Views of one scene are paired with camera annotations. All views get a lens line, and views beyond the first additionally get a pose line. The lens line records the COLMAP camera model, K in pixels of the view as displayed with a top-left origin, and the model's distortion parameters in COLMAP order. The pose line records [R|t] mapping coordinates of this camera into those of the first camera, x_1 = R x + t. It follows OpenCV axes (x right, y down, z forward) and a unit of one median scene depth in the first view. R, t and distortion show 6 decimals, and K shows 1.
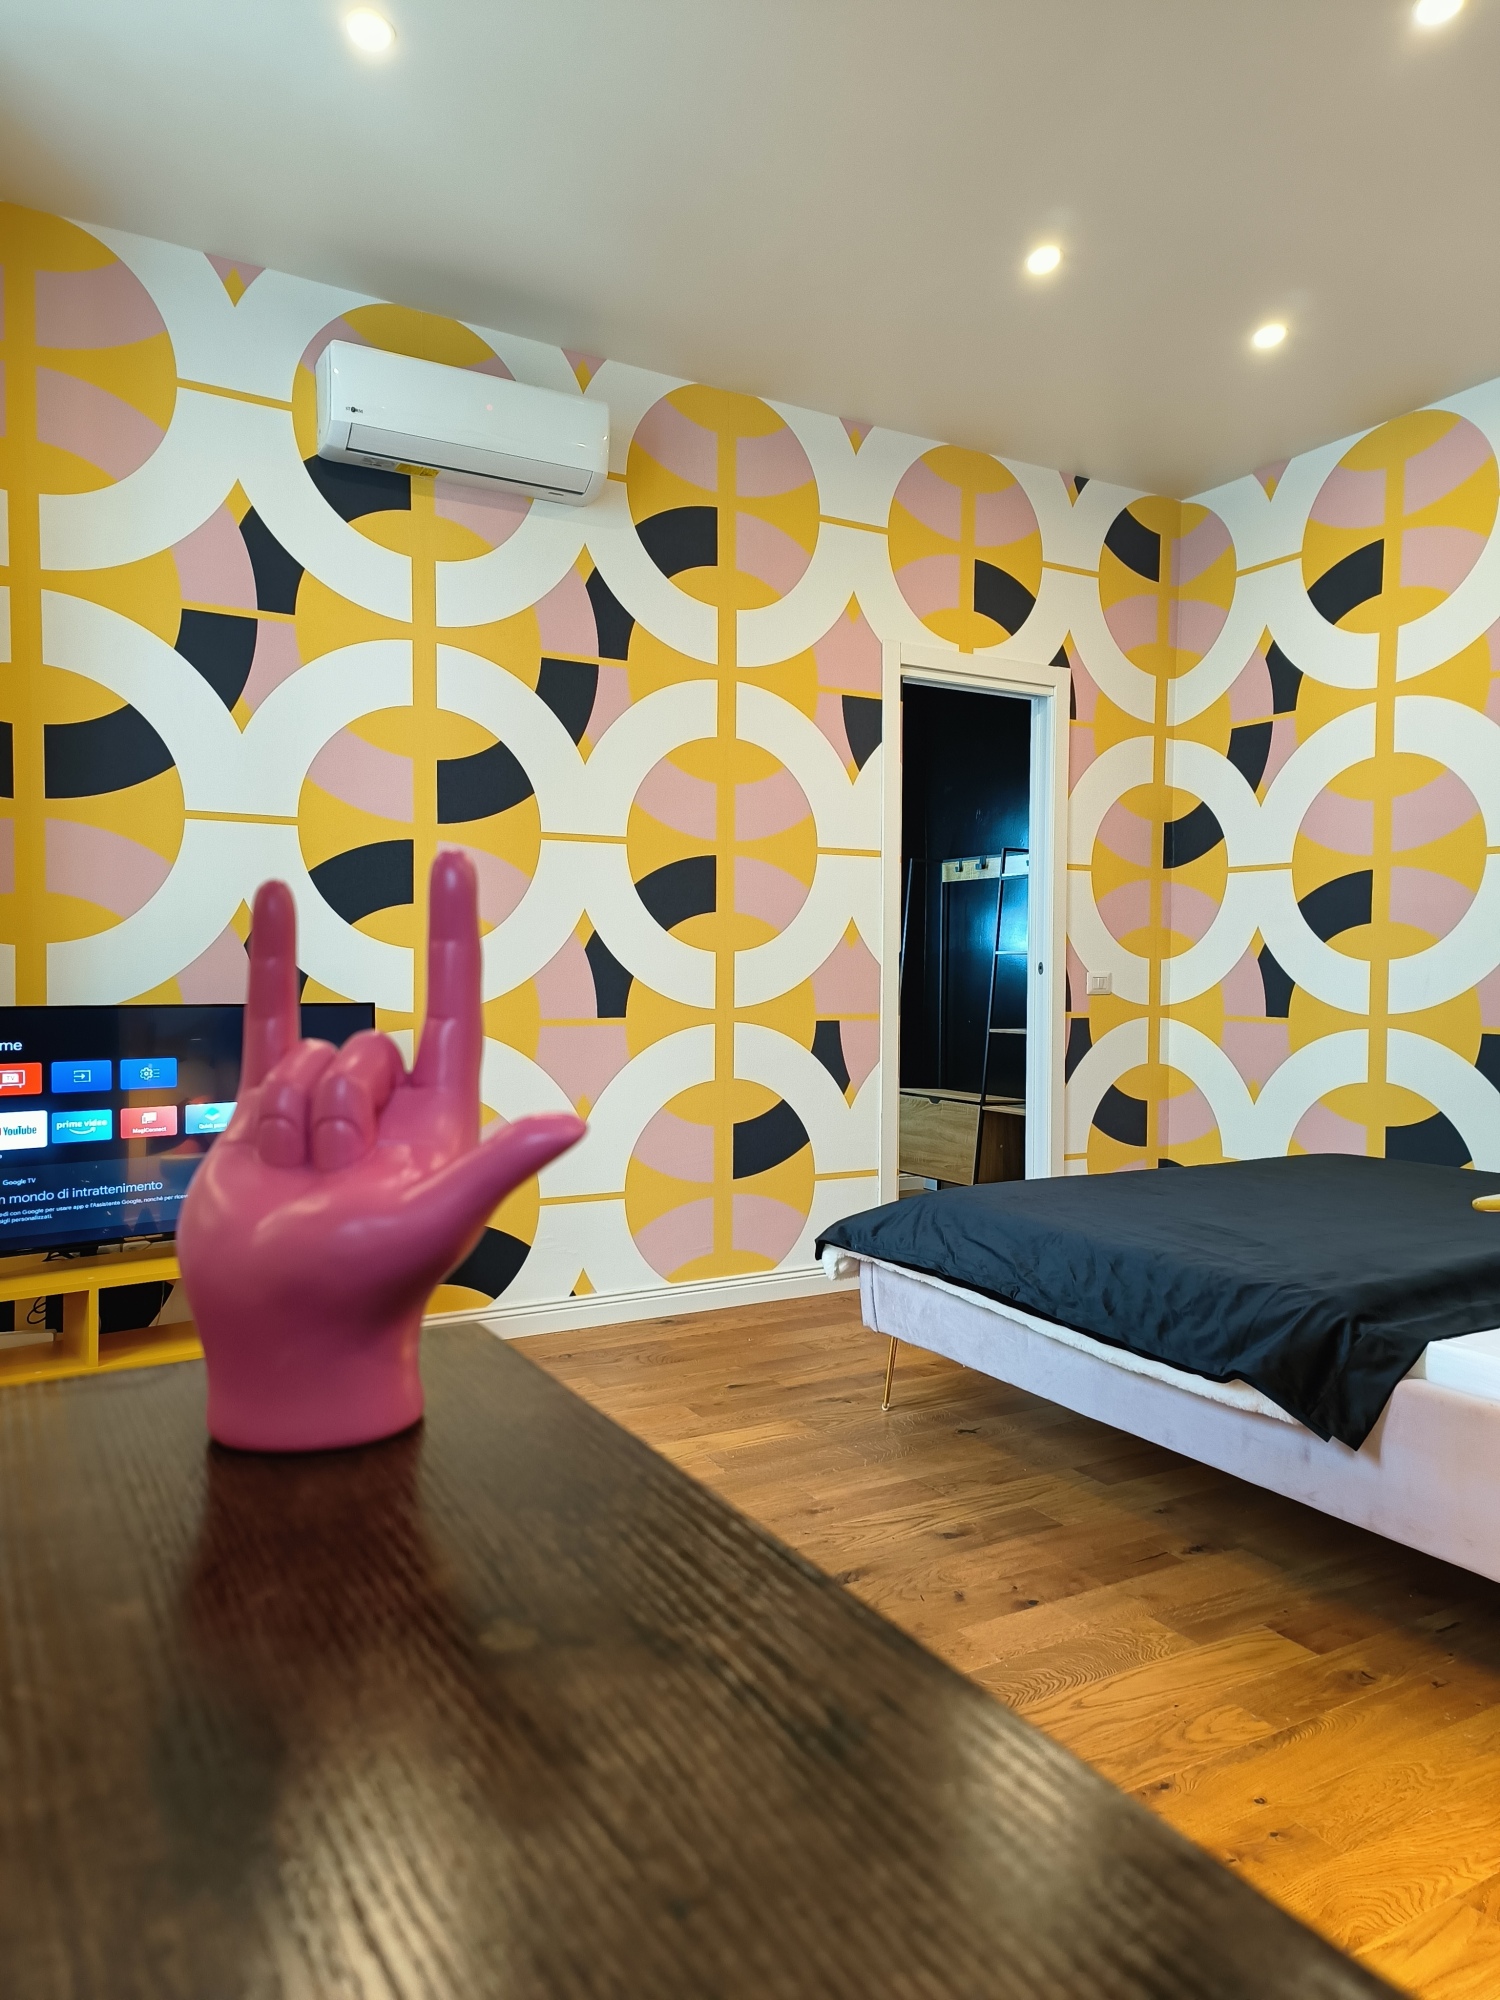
lens RADIAL K [[1333.4, 0, 744.0], [0, 1333.4, 994.3], [0, 0, 1]] dist [0.072961, -0.053758]
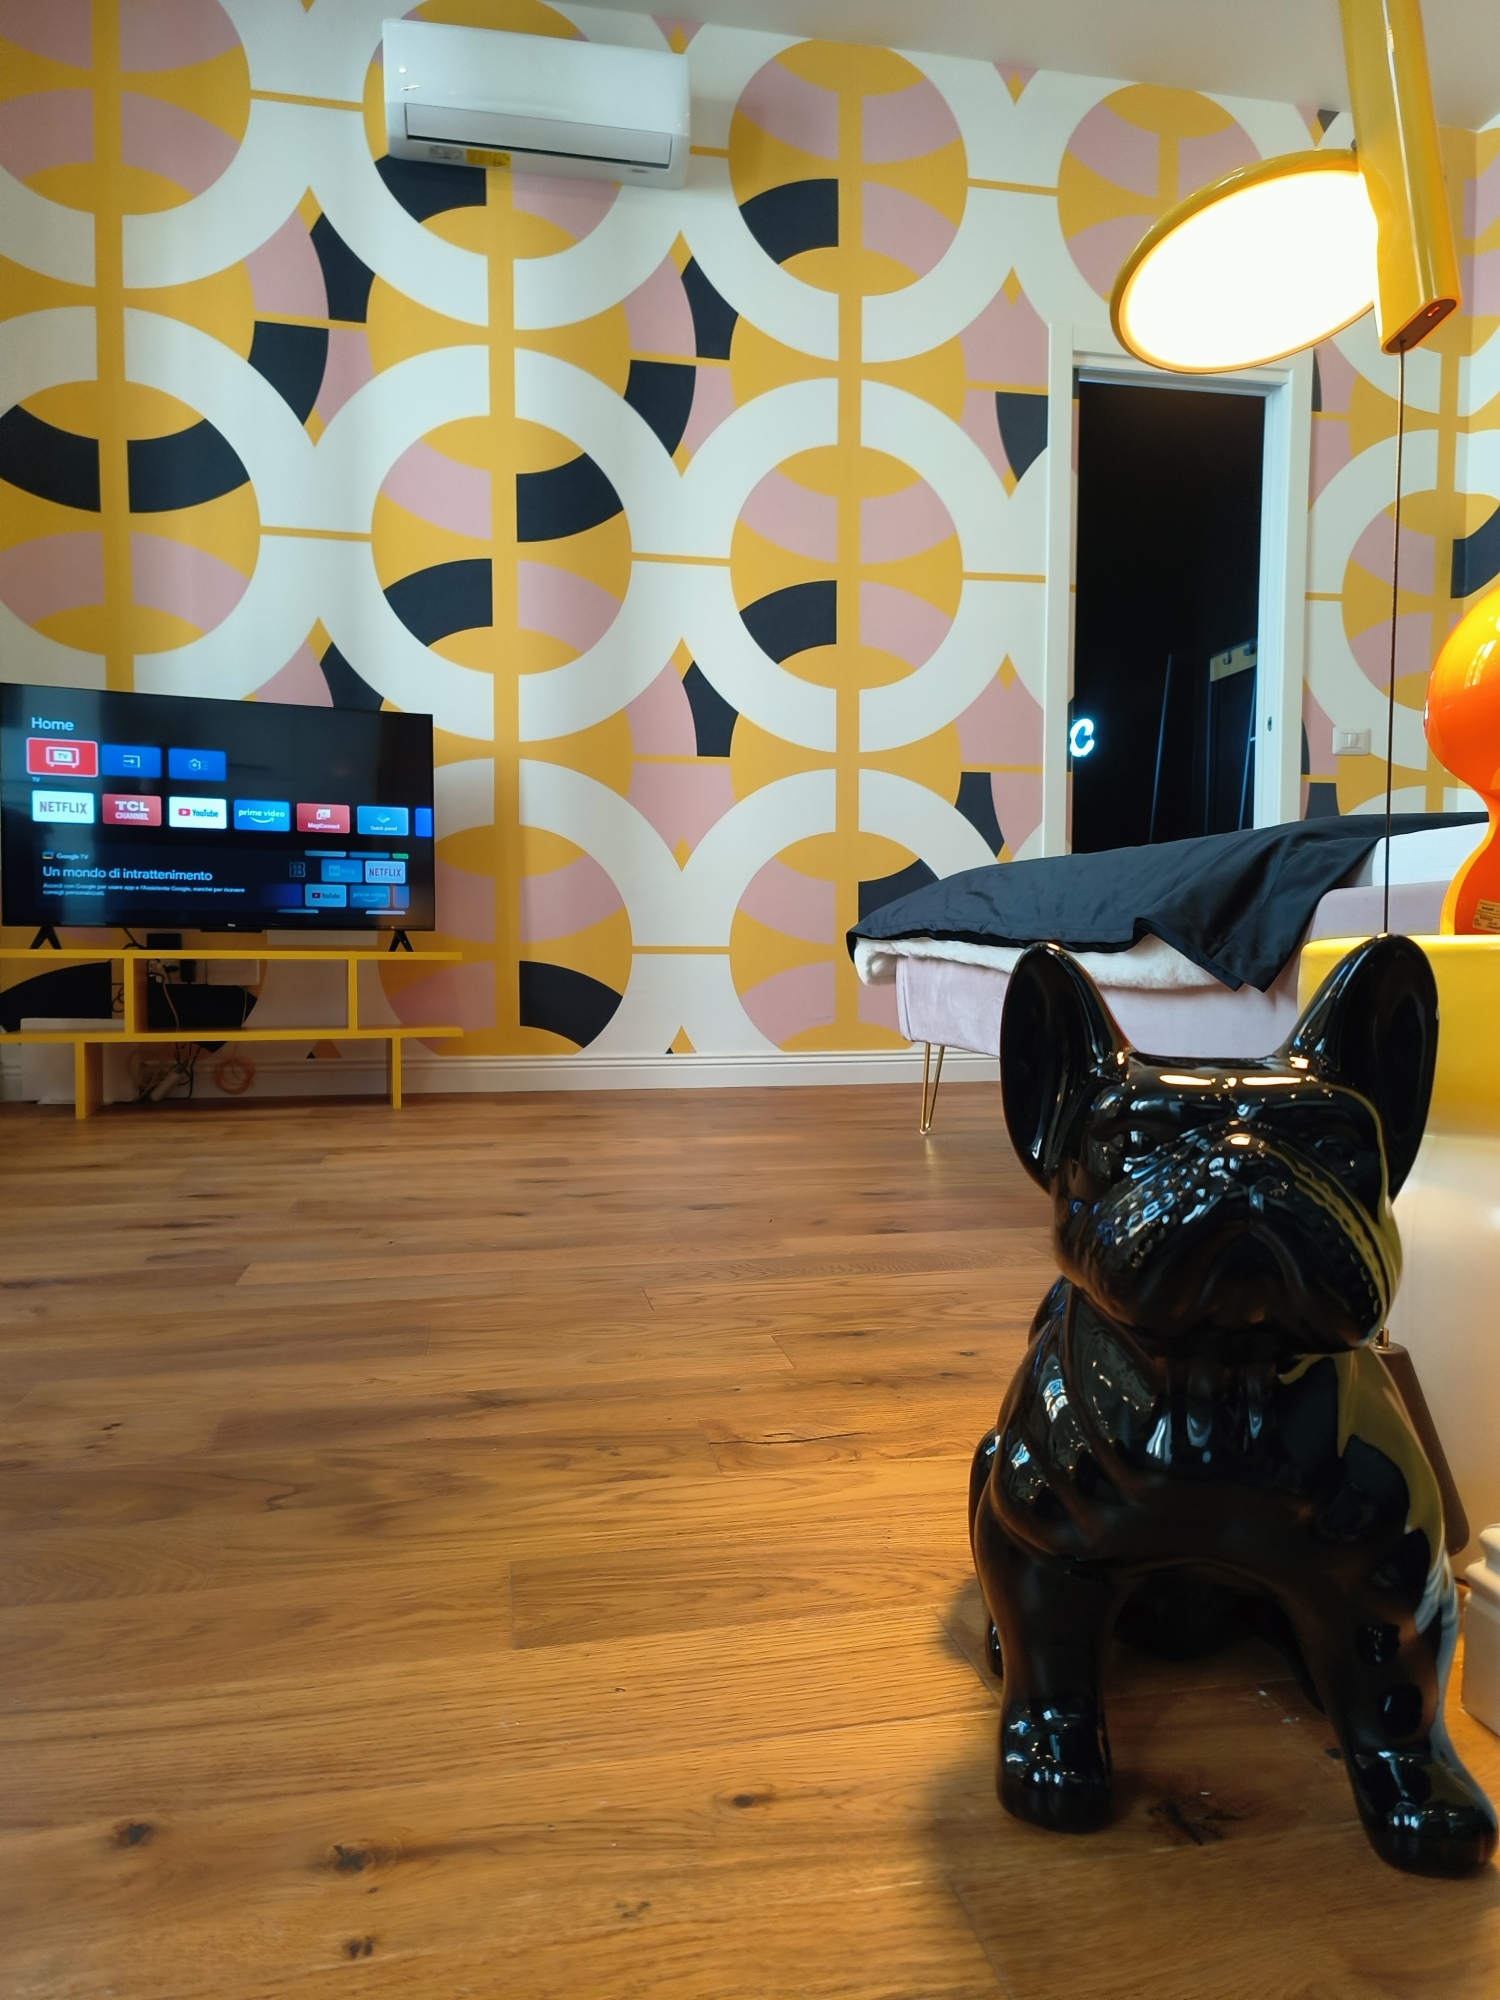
lens RADIAL K [[1333.4, 0, 749.3], [0, 1333.4, 999.8], [0, 0, 1]] dist [0.072961, -0.053758]
pose [[0.951384, 0.009055, -0.307873, 0.213592], [-0.003798, 0.999837, 0.017672, 0.170580], [0.307982, -0.015644, 0.951263, 0.123699]]
